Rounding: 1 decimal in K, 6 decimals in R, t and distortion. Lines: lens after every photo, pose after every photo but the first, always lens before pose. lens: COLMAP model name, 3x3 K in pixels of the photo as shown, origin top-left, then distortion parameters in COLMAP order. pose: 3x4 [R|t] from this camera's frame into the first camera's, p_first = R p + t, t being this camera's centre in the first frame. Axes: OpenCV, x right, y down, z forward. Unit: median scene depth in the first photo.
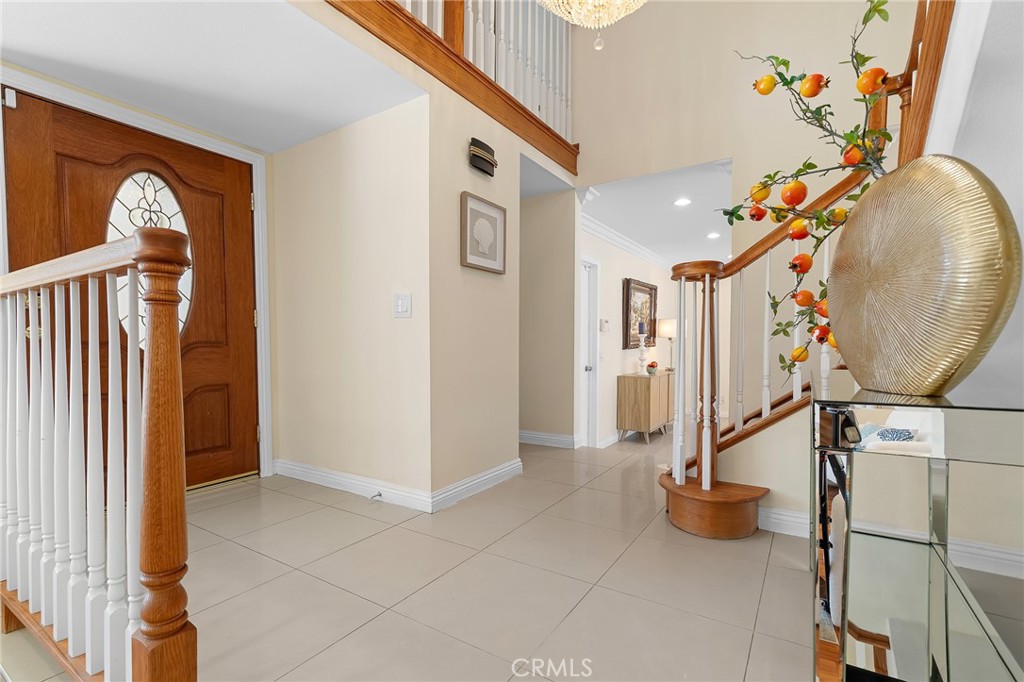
lens RADIAL K [[461.8, 0, 508.2], [0, 461.8, 353.9], [0, 0, 1]] dist [0.000454, 0.000065]
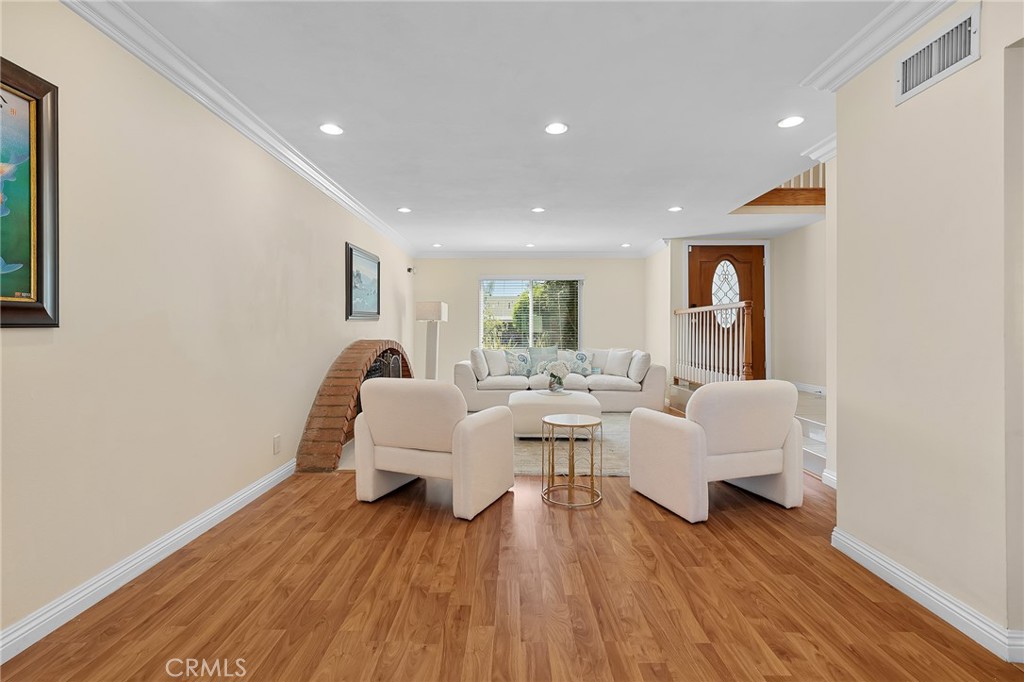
lens RADIAL K [[461.2, 0, 508.5], [0, 461.2, 334.8], [0, 0, 1]] dist [0.003463, 0.001136]
pose [[0.539613, 0.005169, -0.841898, 0.670014], [-0.019486, 0.999790, -0.006350, 0.065526], [0.841688, 0.019832, 0.539600, -1.254271]]
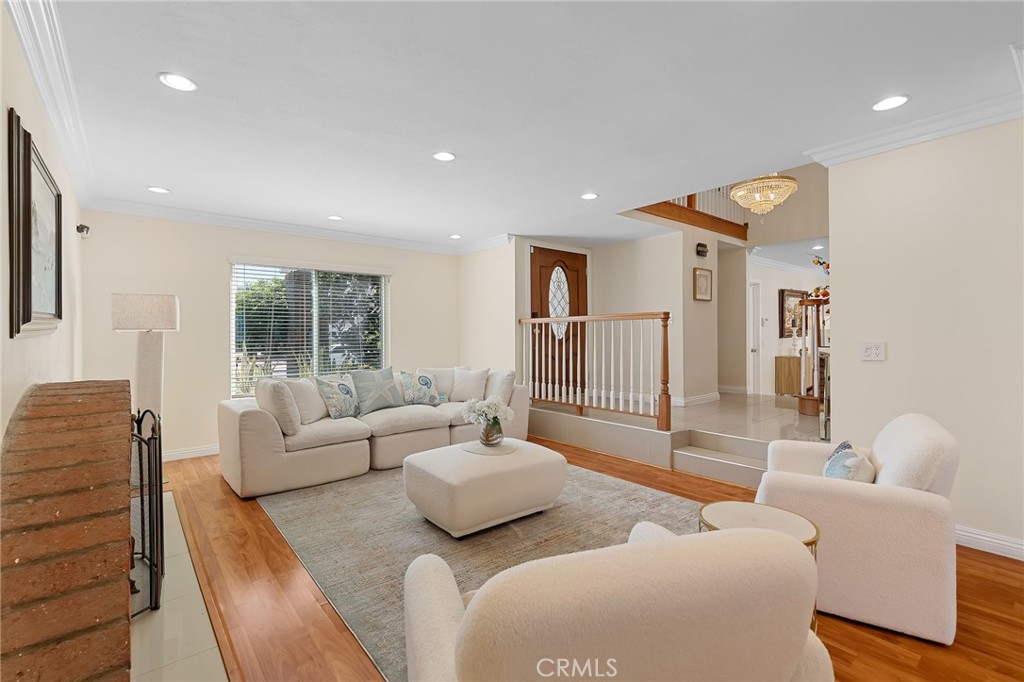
lens RADIAL K [[461.2, 0, 508.5], [0, 461.2, 334.8], [0, 0, 1]] dist [0.003463, 0.001136]
pose [[0.955582, -0.005745, -0.294670, -0.262086], [-0.001022, 0.999739, -0.022805, 0.026323], [0.294724, 0.022093, 0.955327, -1.221406]]
